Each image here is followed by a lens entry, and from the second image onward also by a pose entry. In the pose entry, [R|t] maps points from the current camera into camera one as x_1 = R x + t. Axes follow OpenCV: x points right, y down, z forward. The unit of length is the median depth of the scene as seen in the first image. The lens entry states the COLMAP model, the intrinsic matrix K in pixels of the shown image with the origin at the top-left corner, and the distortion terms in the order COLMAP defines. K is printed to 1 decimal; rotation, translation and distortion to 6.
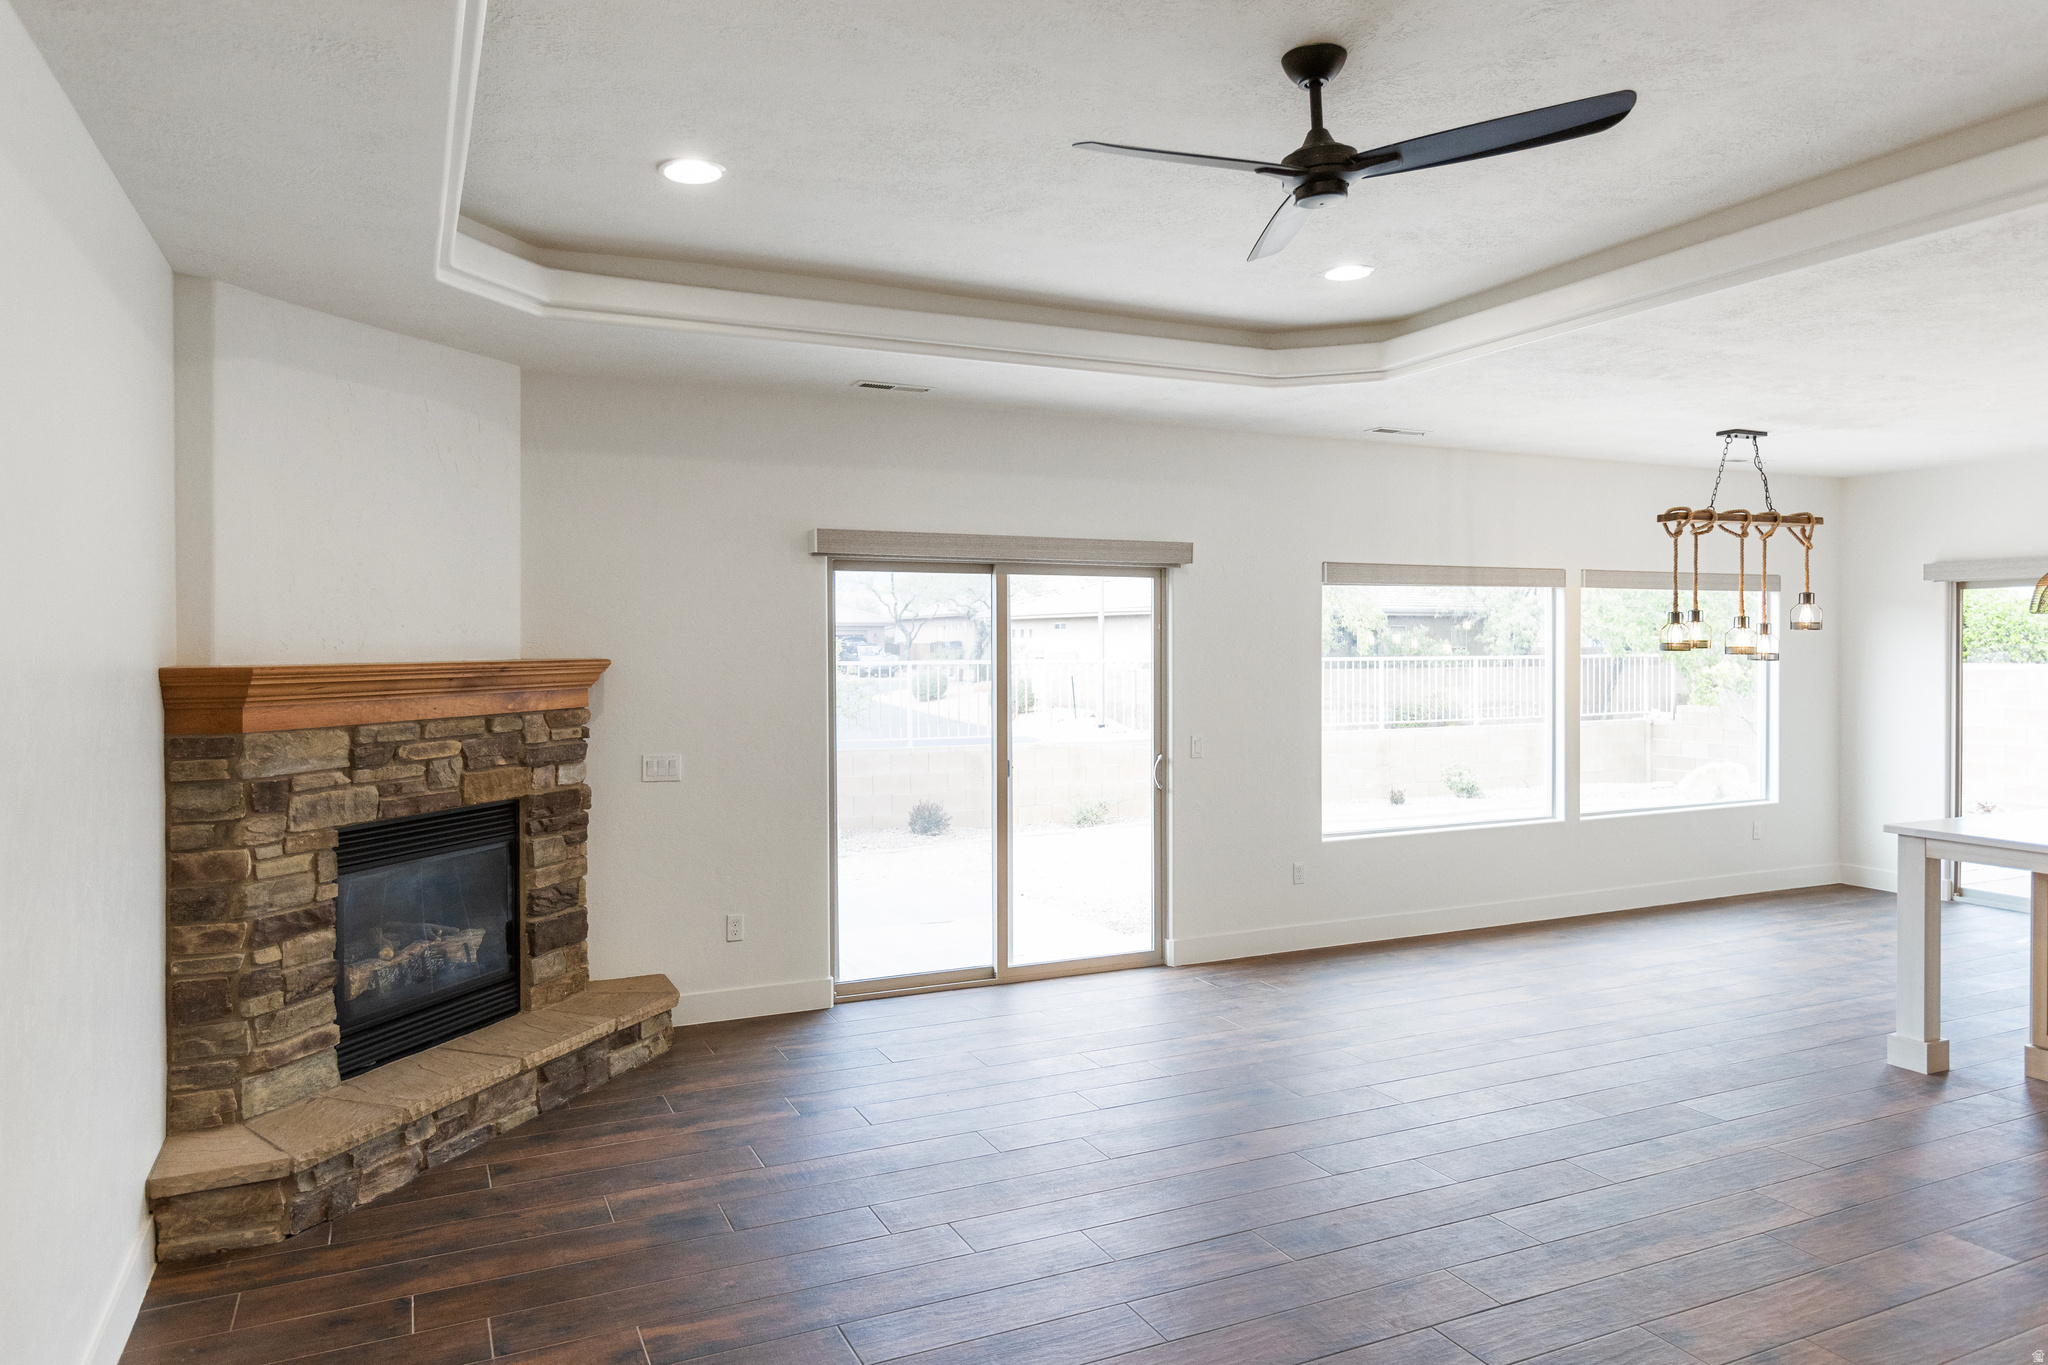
lens RADIAL K [[1300.7, 0, 1019.6], [0, 1300.7, 668.5], [0, 0, 1]] dist [-0.000728, 0.022181]
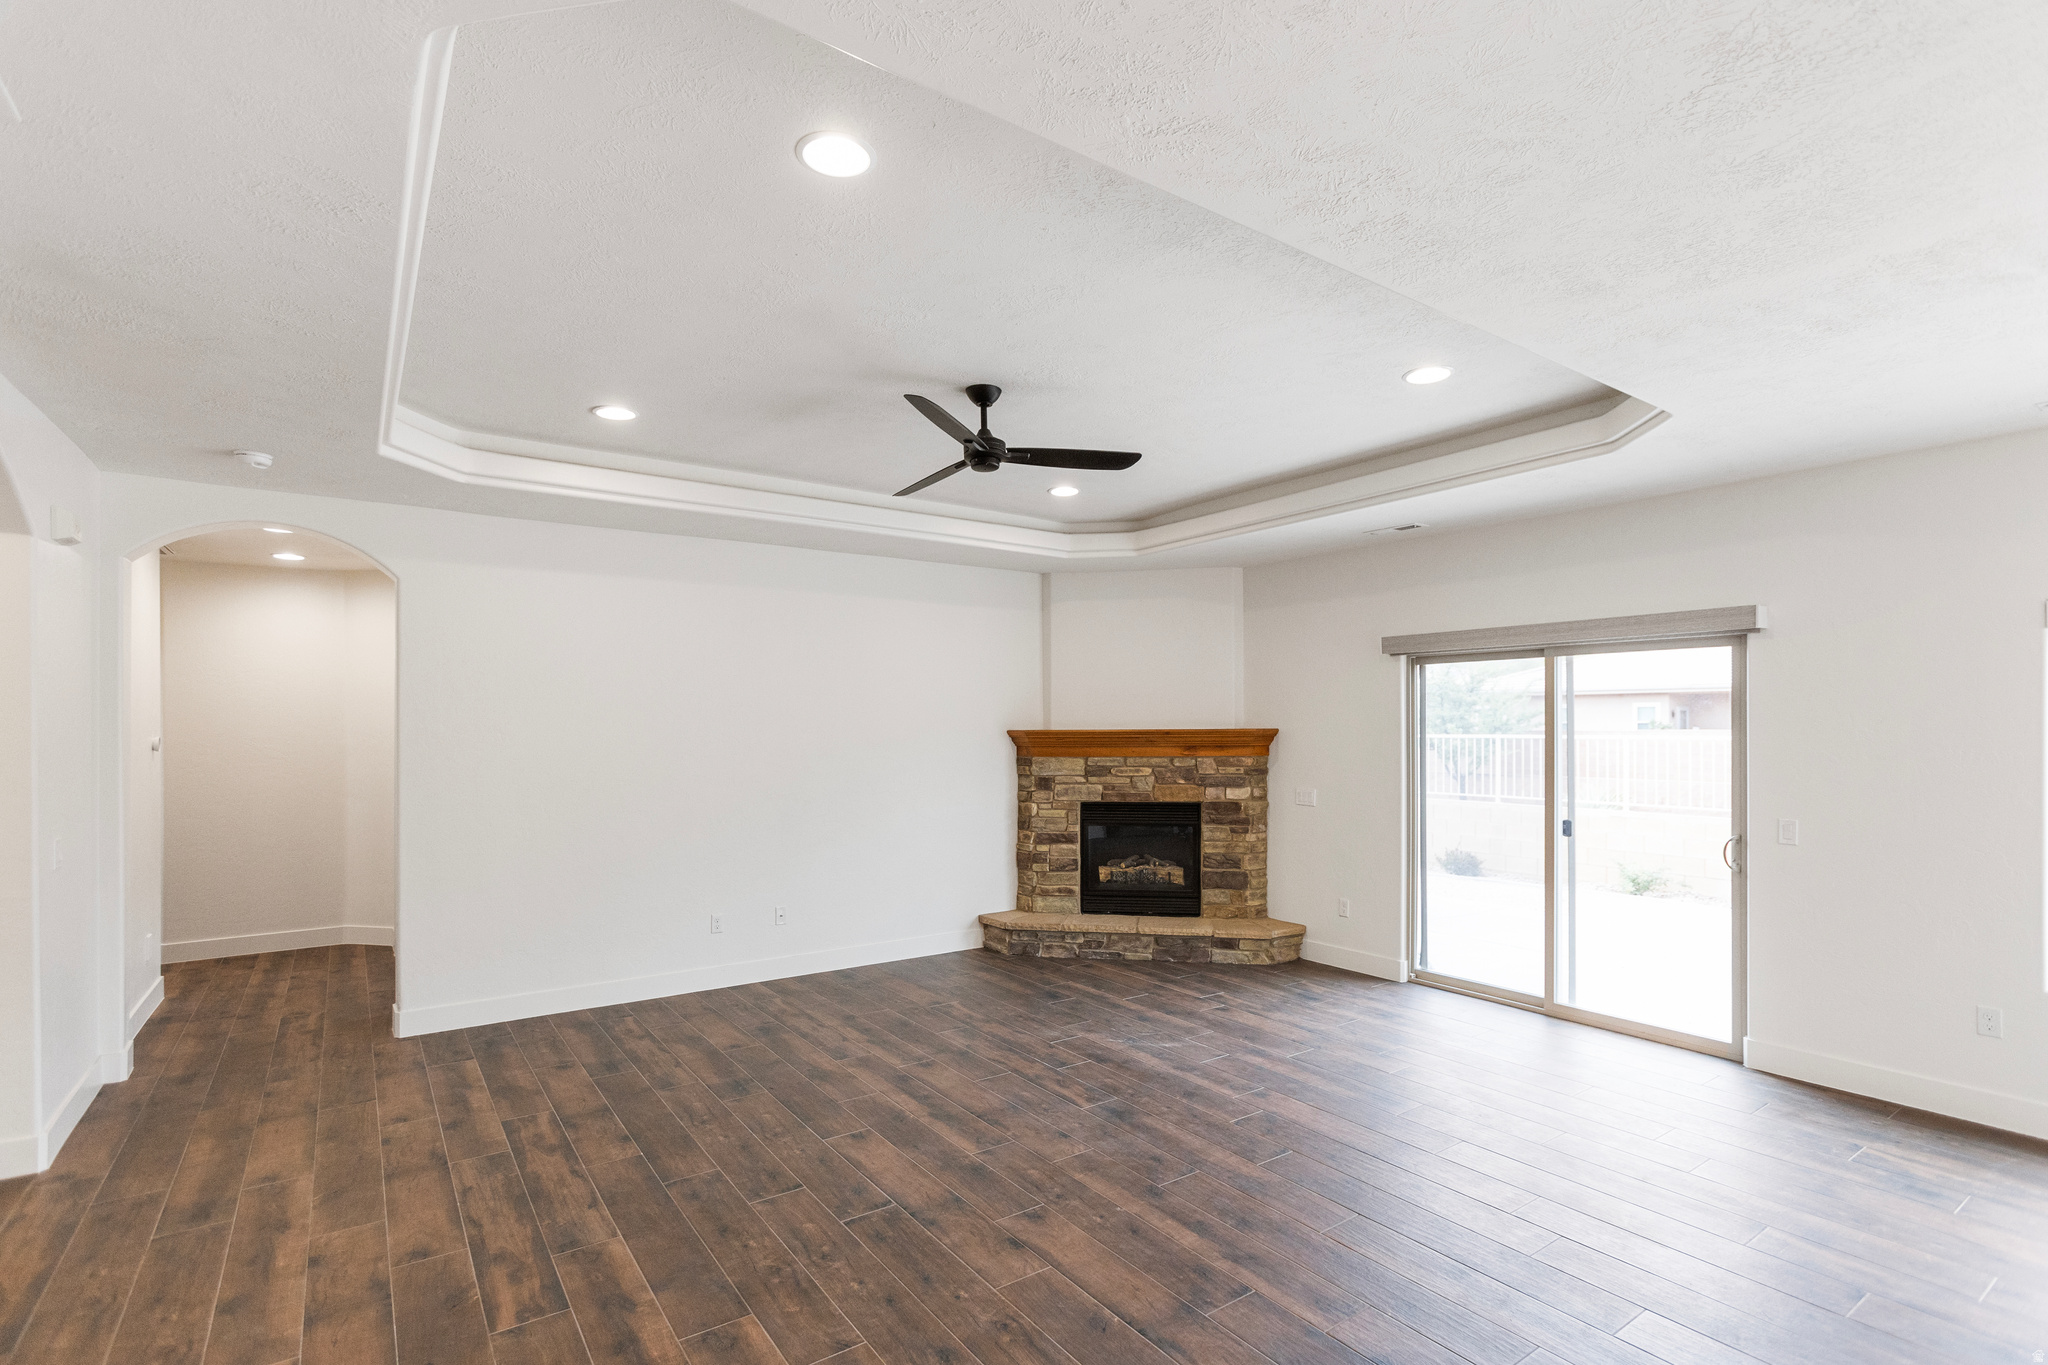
lens RADIAL K [[973.4, 0, 1027.8], [0, 973.4, 731.5], [0, 0, 1]] dist [-0.001503, 0.000318]
pose [[0.175335, 0.006771, -0.984486, 1.072334], [-0.014466, 0.999886, 0.004301, -0.005510], [0.984403, 0.013487, 0.175413, 0.572028]]
